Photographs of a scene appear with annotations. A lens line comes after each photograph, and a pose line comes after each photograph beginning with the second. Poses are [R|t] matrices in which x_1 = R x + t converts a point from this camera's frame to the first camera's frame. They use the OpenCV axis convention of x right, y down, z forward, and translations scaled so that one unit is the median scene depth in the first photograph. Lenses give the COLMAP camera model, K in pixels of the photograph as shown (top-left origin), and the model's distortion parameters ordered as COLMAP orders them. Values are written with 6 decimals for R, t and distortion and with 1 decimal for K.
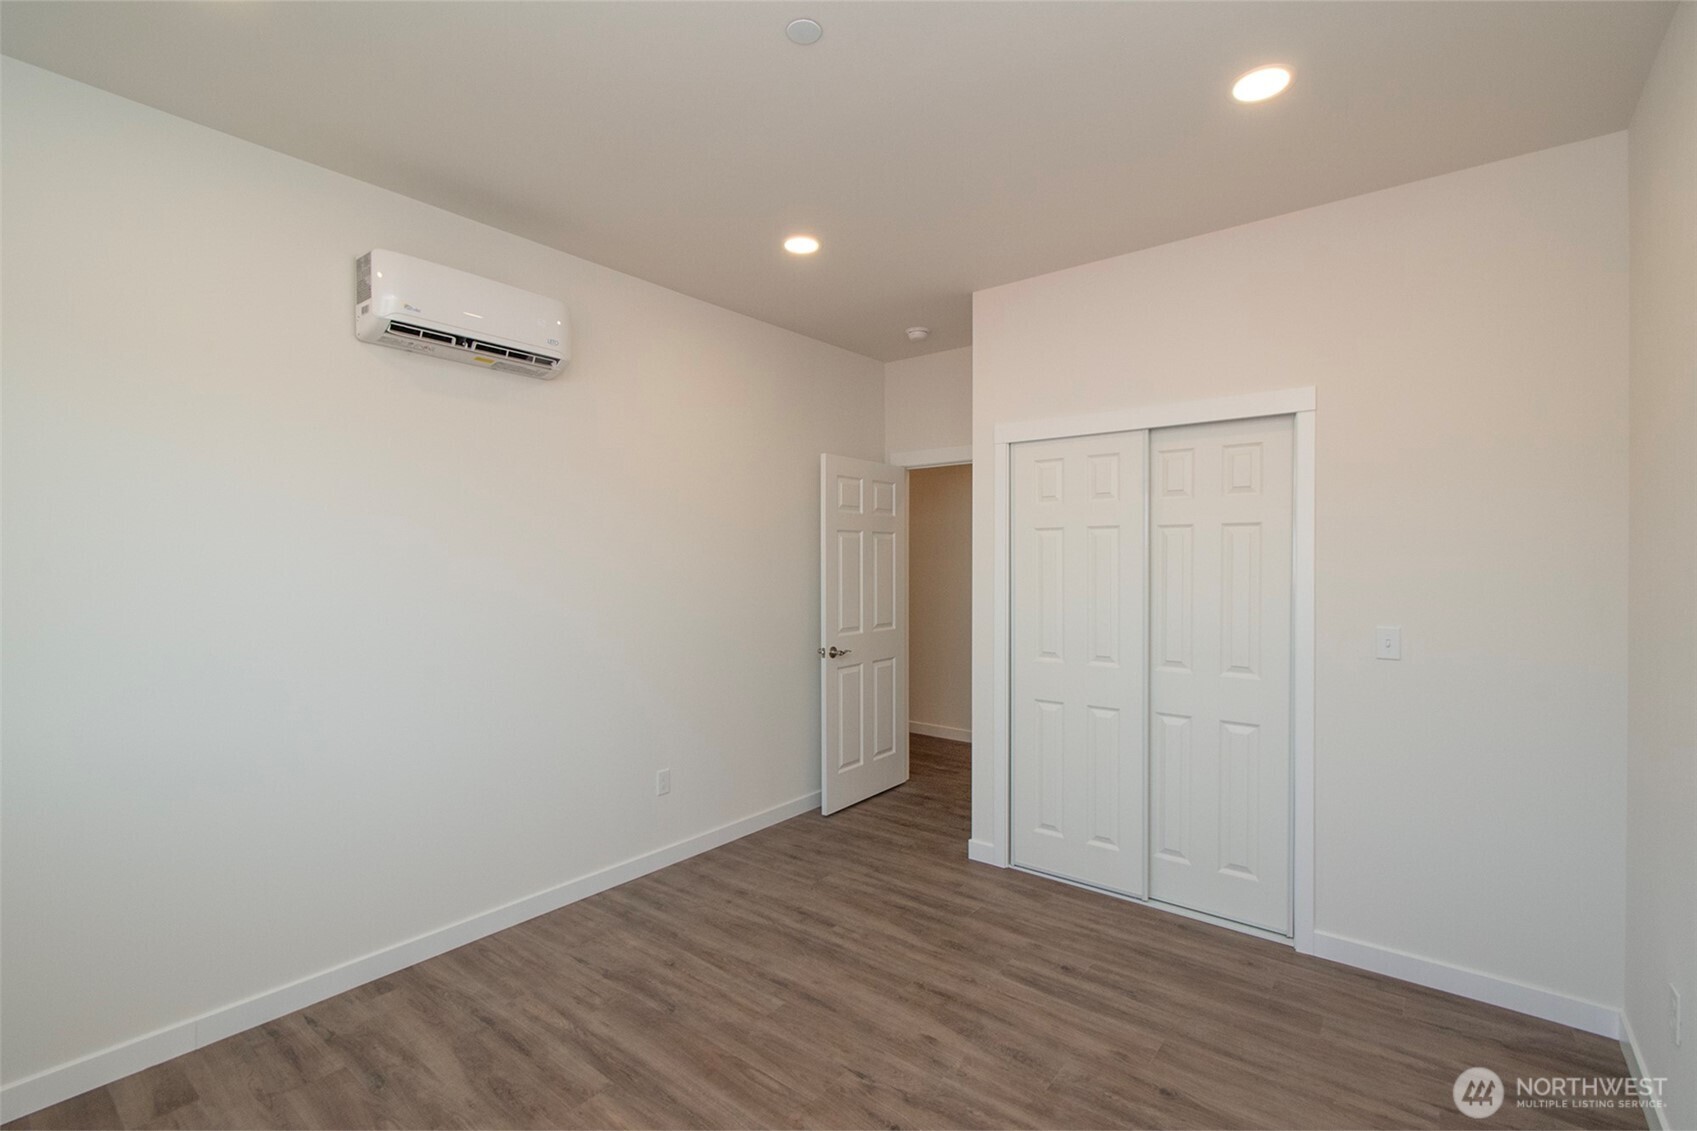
lens RADIAL K [[747.7, 0, 851.4], [0, 747.7, 558.9], [0, 0, 1]] dist [0.001358, -0.002562]
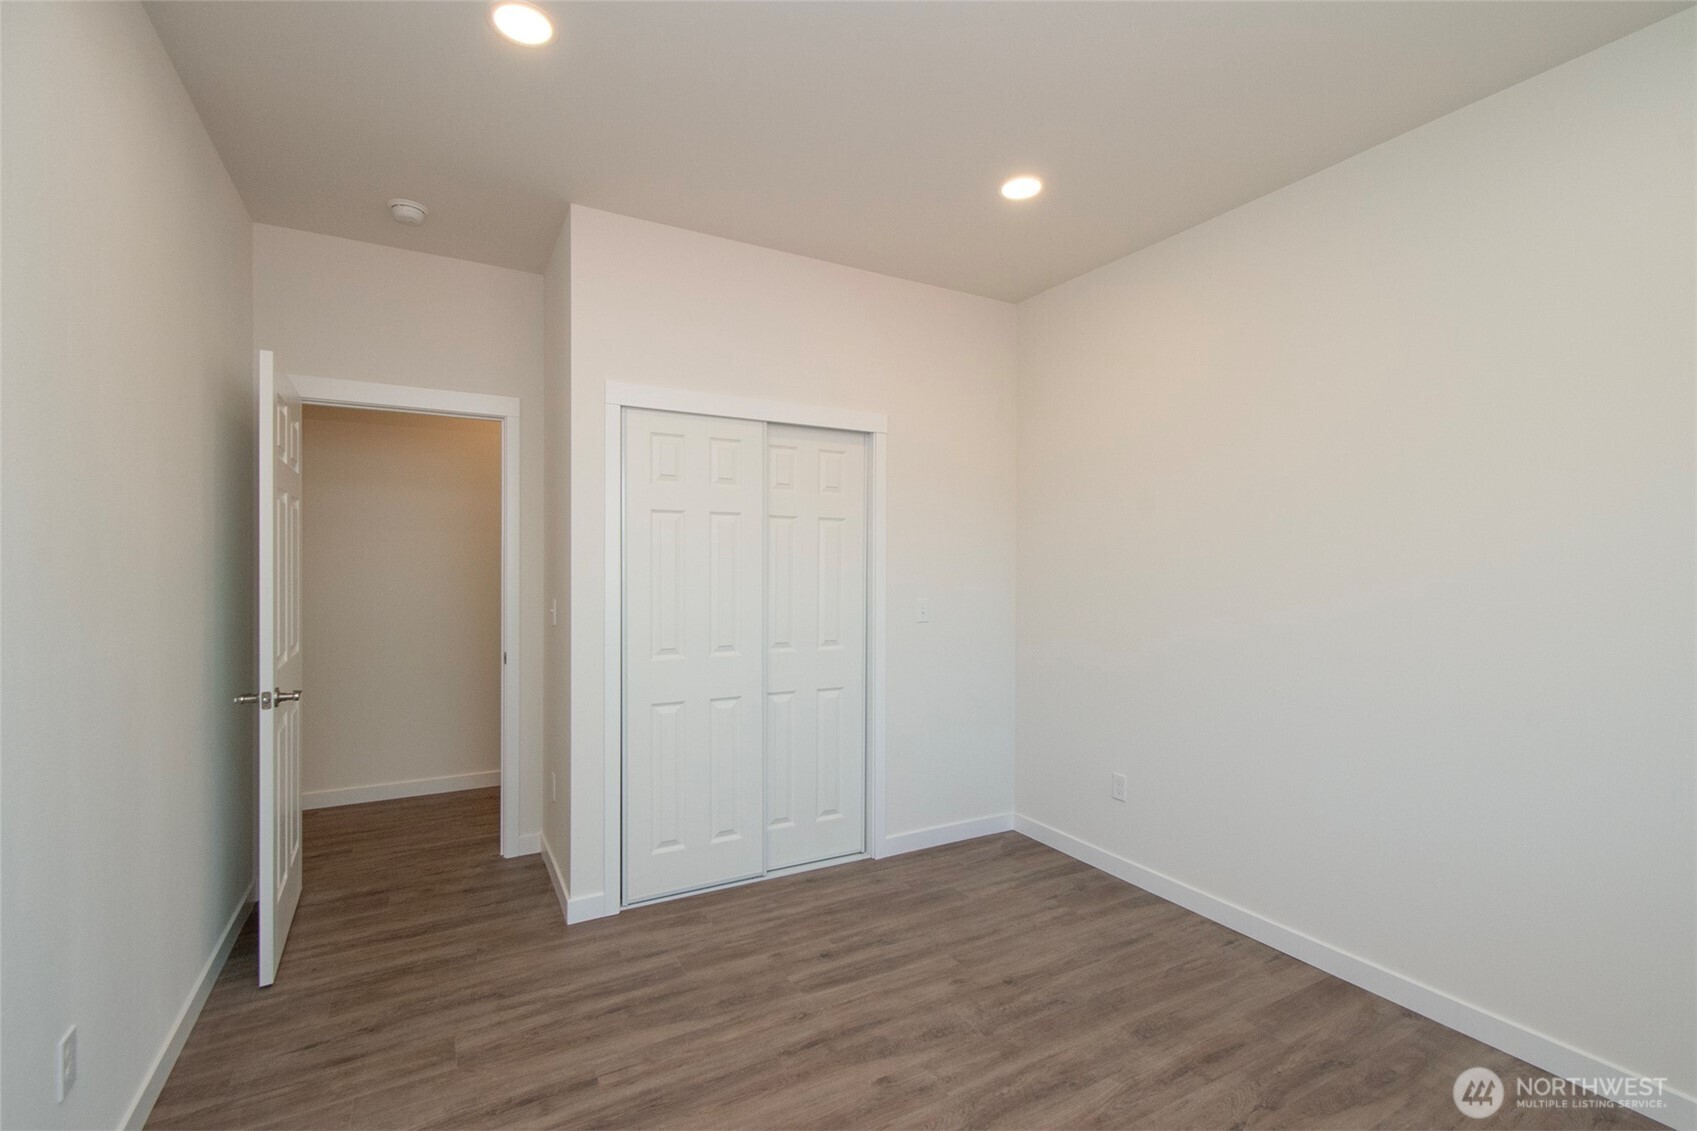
lens RADIAL K [[747.7, 0, 808.6], [0, 747.7, 568.1], [0, 0, 1]] dist [0.001358, -0.002562]
pose [[0.393306, 0.001494, 0.919406, -0.571752], [-0.008309, 0.999964, 0.001929, 0.028855], [-0.919370, -0.008398, 0.393304, 0.571451]]
